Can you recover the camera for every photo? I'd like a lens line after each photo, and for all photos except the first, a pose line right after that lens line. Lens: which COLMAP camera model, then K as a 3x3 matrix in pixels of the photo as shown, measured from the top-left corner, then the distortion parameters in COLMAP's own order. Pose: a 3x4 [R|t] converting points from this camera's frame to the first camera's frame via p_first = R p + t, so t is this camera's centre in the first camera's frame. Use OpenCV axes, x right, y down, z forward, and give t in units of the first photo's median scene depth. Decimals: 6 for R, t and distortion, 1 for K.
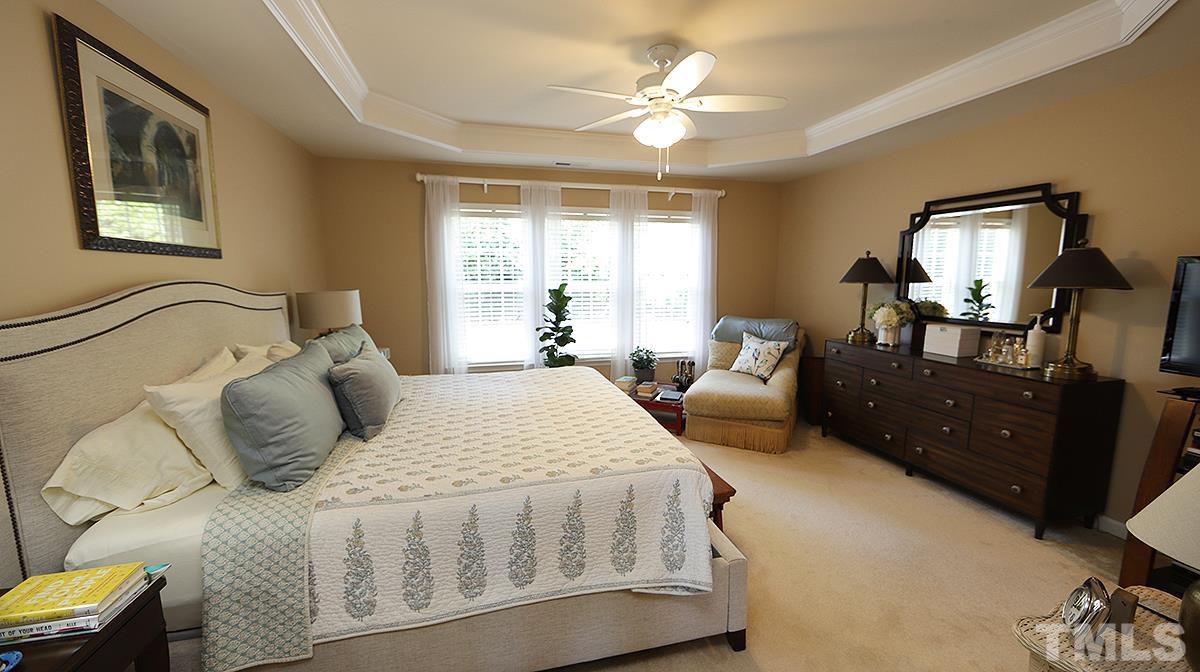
lens RADIAL K [[469.2, 0, 598.1], [0, 469.2, 340.1], [0, 0, 1]] dist [0.001135, 0.001067]
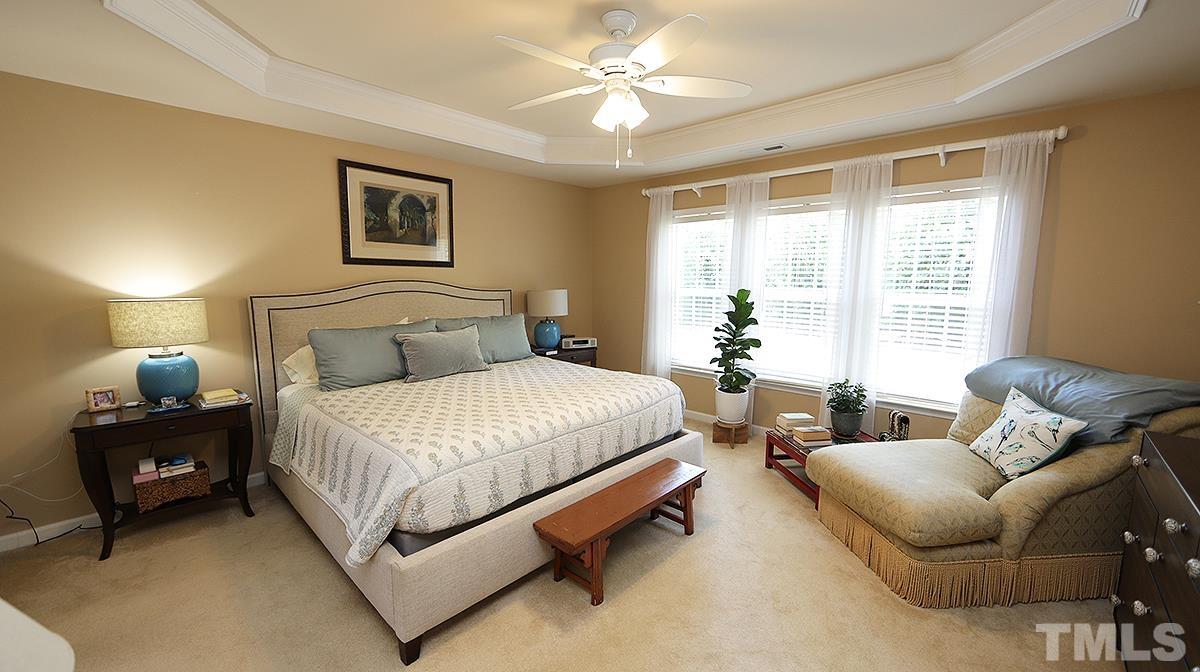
lens RADIAL K [[469.2, 0, 600.6], [0, 469.2, 338.5], [0, 0, 1]] dist [0.001135, 0.001067]
pose [[0.540960, 0.109401, -0.833903, 0.522727], [-0.125261, 0.990926, 0.048743, -0.041065], [0.831668, 0.078087, 0.549755, 0.313207]]
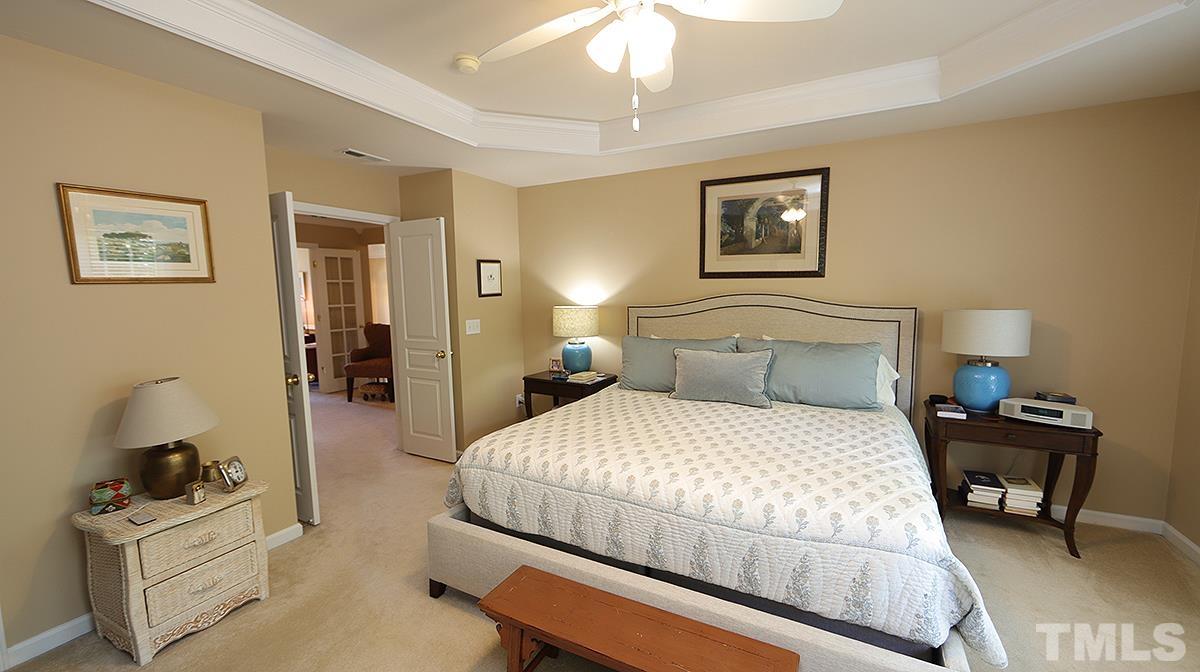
lens RADIAL K [[469.2, 0, 599.8], [0, 469.2, 336.8], [0, 0, 1]] dist [0.001135, 0.001067]
pose [[-0.667355, 0.087030, -0.739637, 0.364929], [-0.096080, 0.974788, 0.201390, -0.126082], [0.738516, 0.205463, -0.642167, 0.827100]]
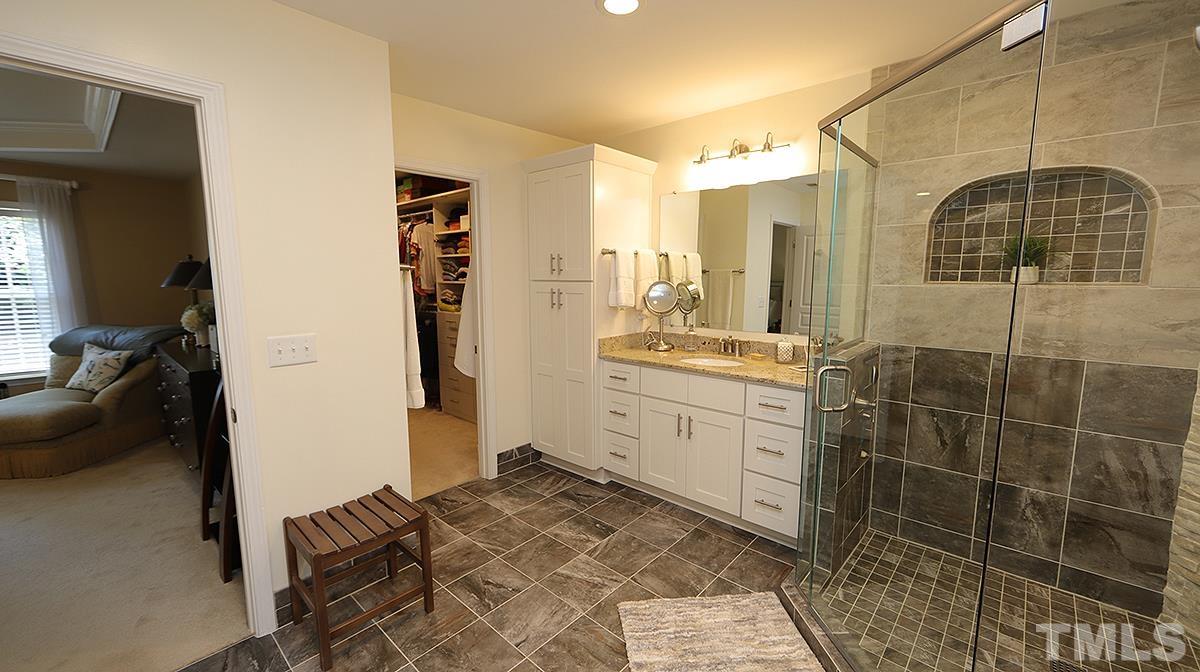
lens RADIAL K [[469.2, 0, 605.5], [0, 469.2, 335.7], [0, 0, 1]] dist [0.001135, 0.001067]
pose [[0.832930, -0.069434, 0.549005, 0.669853], [0.077344, 0.996966, 0.008746, 0.039292], [-0.547947, 0.035178, 0.835773, -0.293219]]
